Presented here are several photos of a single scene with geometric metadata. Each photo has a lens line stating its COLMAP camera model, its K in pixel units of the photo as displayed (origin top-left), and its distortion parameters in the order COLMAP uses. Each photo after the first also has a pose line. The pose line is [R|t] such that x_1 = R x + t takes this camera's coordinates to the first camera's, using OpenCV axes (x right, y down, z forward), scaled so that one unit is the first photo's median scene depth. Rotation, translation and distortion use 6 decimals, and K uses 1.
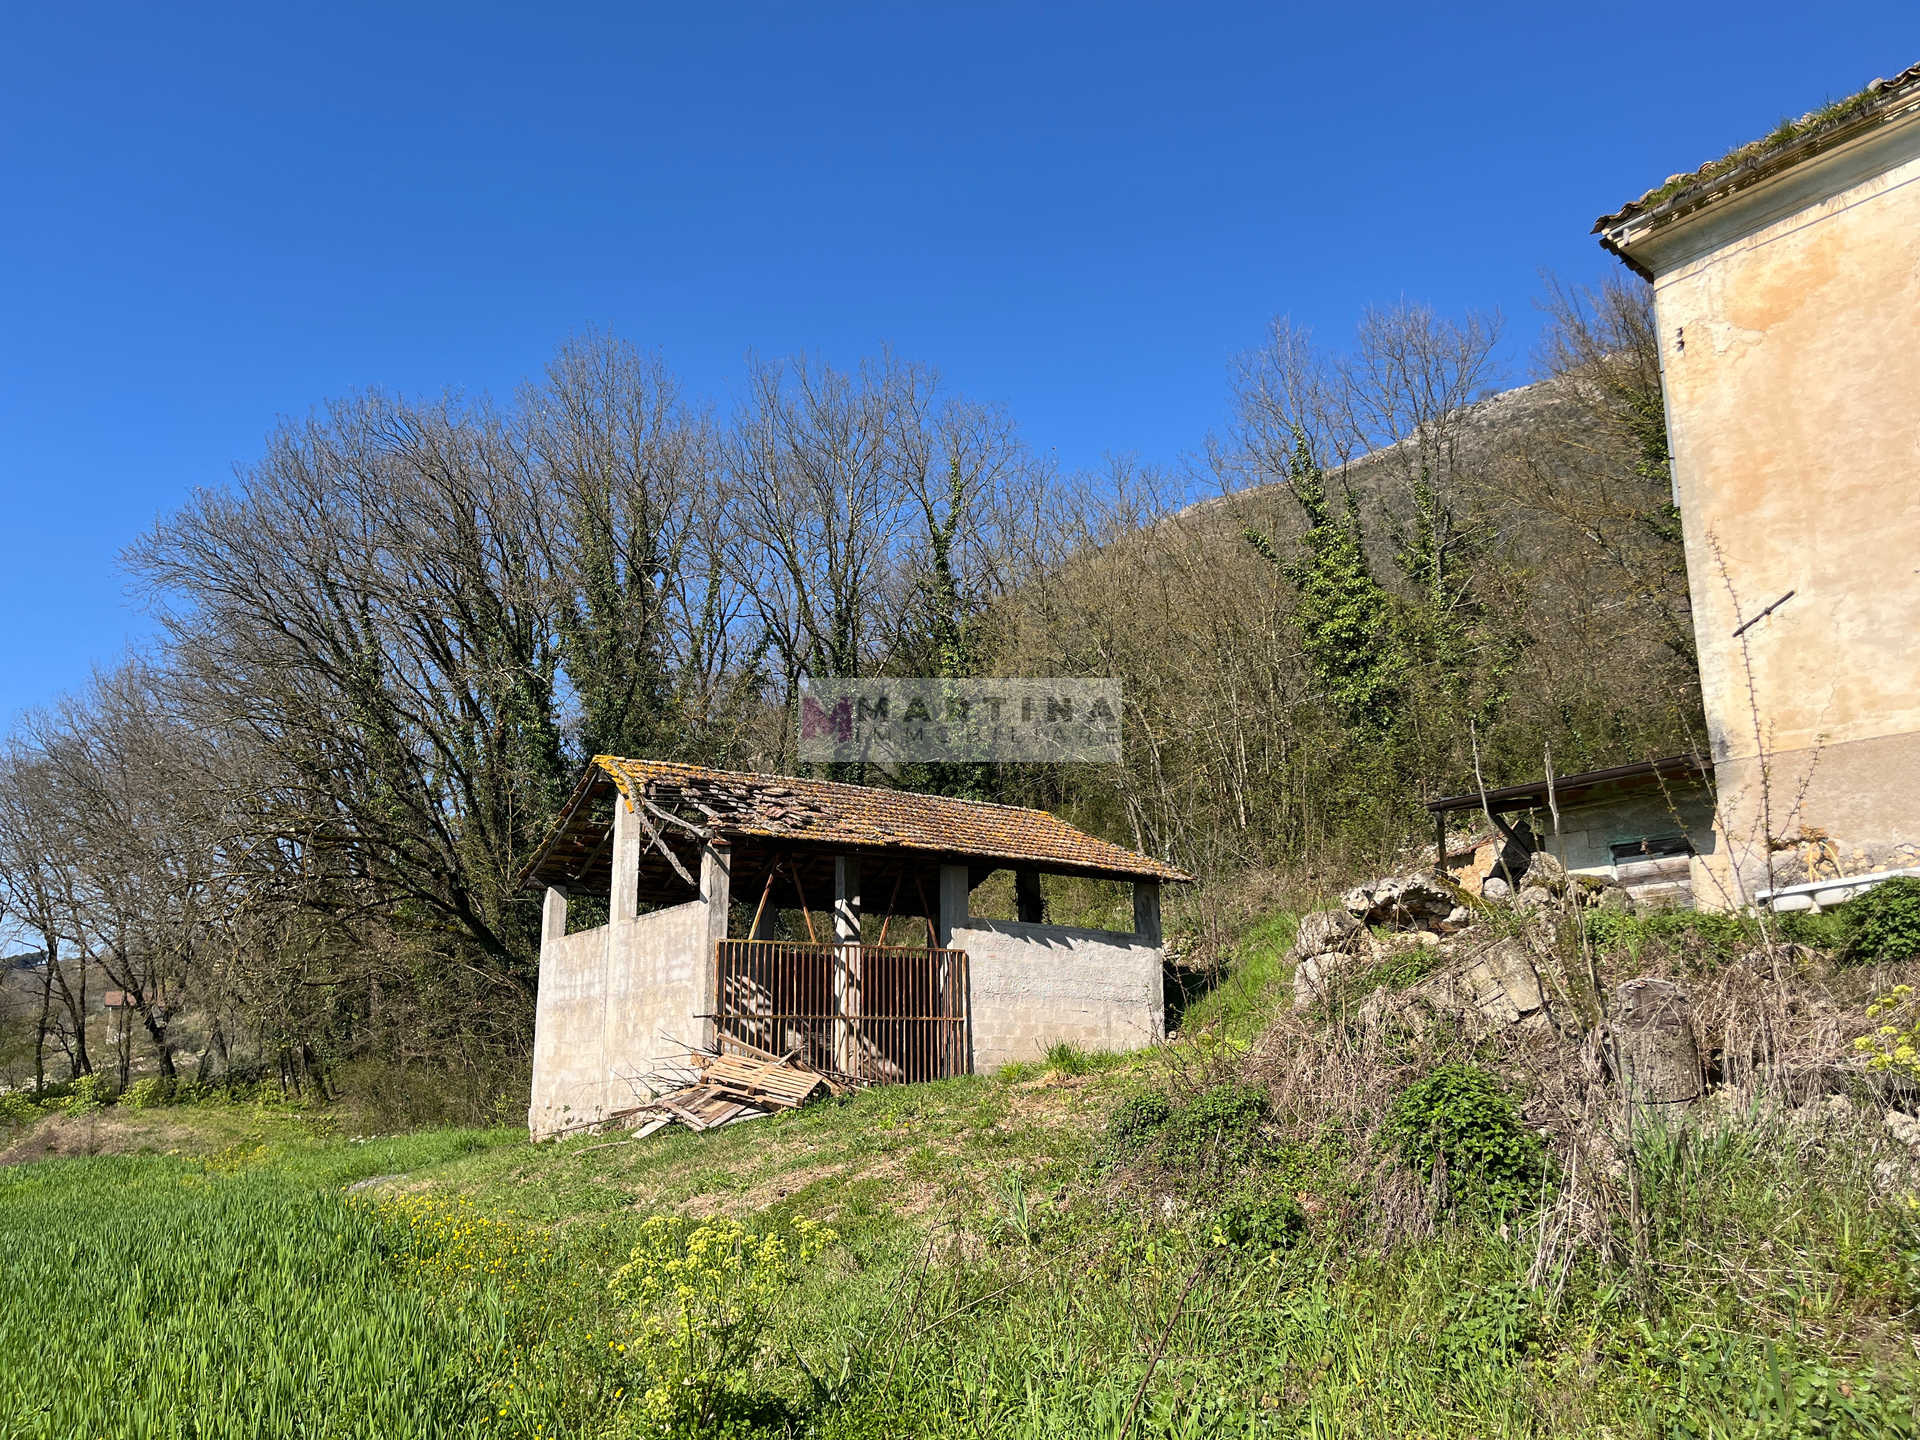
lens RADIAL K [[1452.7, 0, 962.7], [0, 1452.7, 731.4], [0, 0, 1]] dist [0.051687, -0.062401]
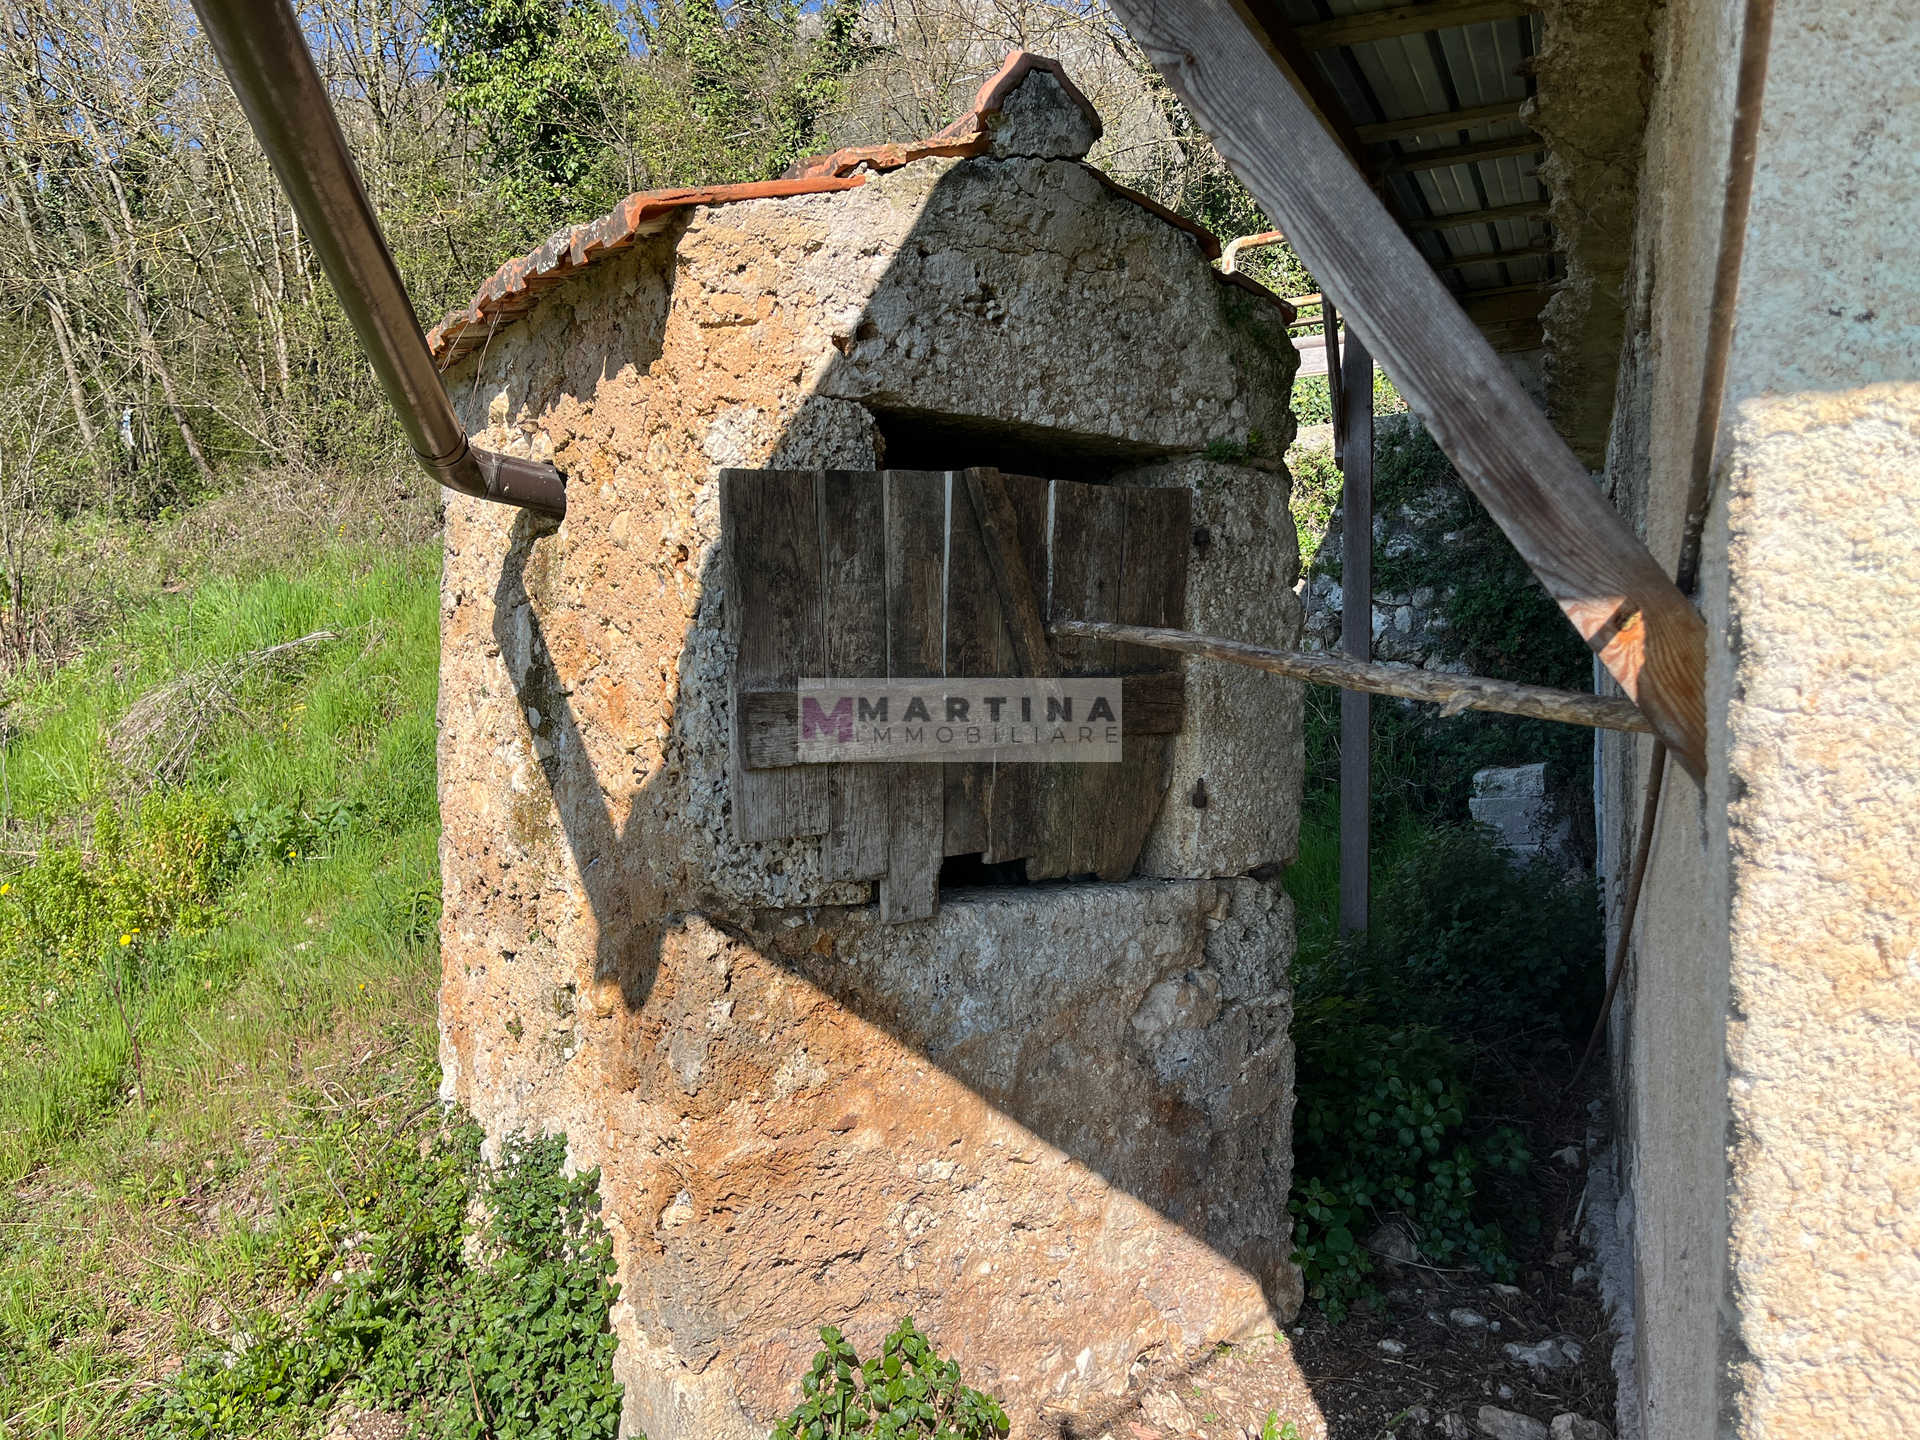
lens RADIAL K [[1452.7, 0, 961.2], [0, 1452.7, 717.3], [0, 0, 1]] dist [0.051687, -0.062401]
pose [[0.881355, -0.003292, 0.472443, 0.379513], [-0.109030, 0.971566, 0.210170, 0.110447], [-0.459702, -0.236745, 0.855936, 1.062318]]
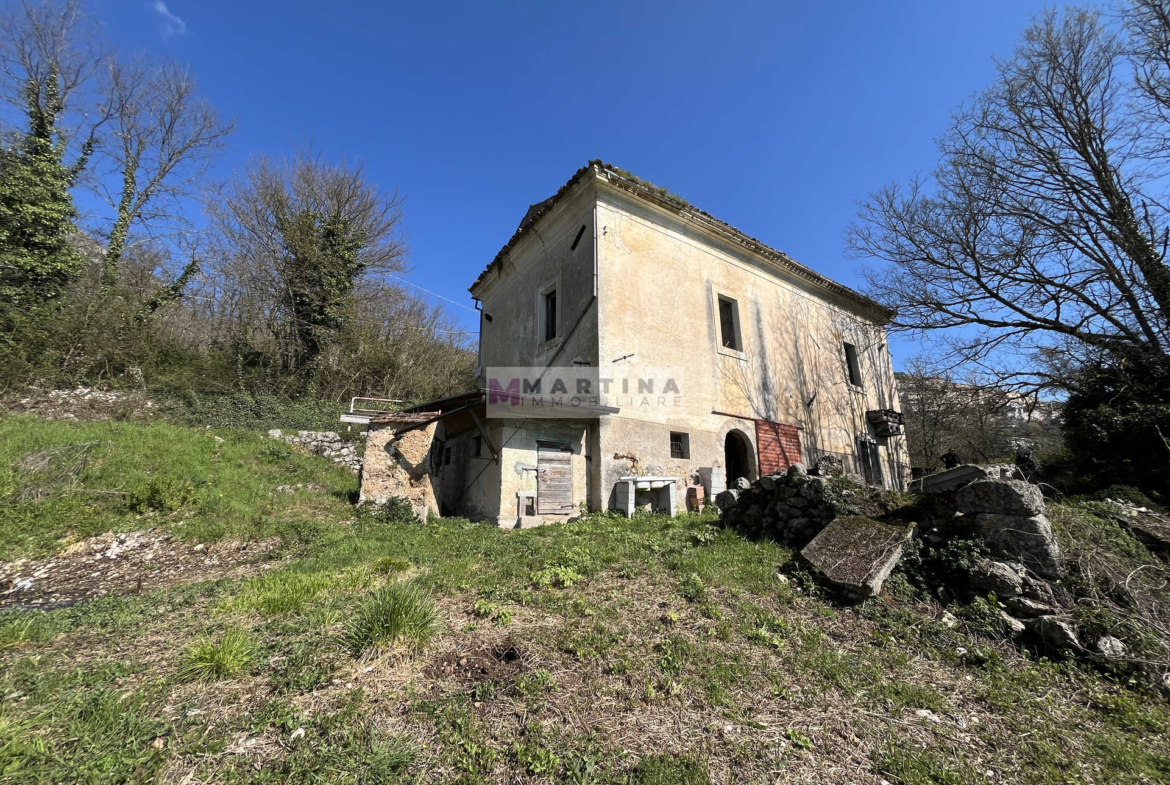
lens RADIAL K [[471.5, 0, 579.4], [0, 471.5, 397.9], [0, 0, 1]] dist [0.000043, -0.001724]
pose [[0.072444, 0.270702, 0.959933, -0.153272], [-0.221099, 0.942874, -0.249206, 0.176623], [-0.972557, -0.194187, 0.128157, 0.944063]]
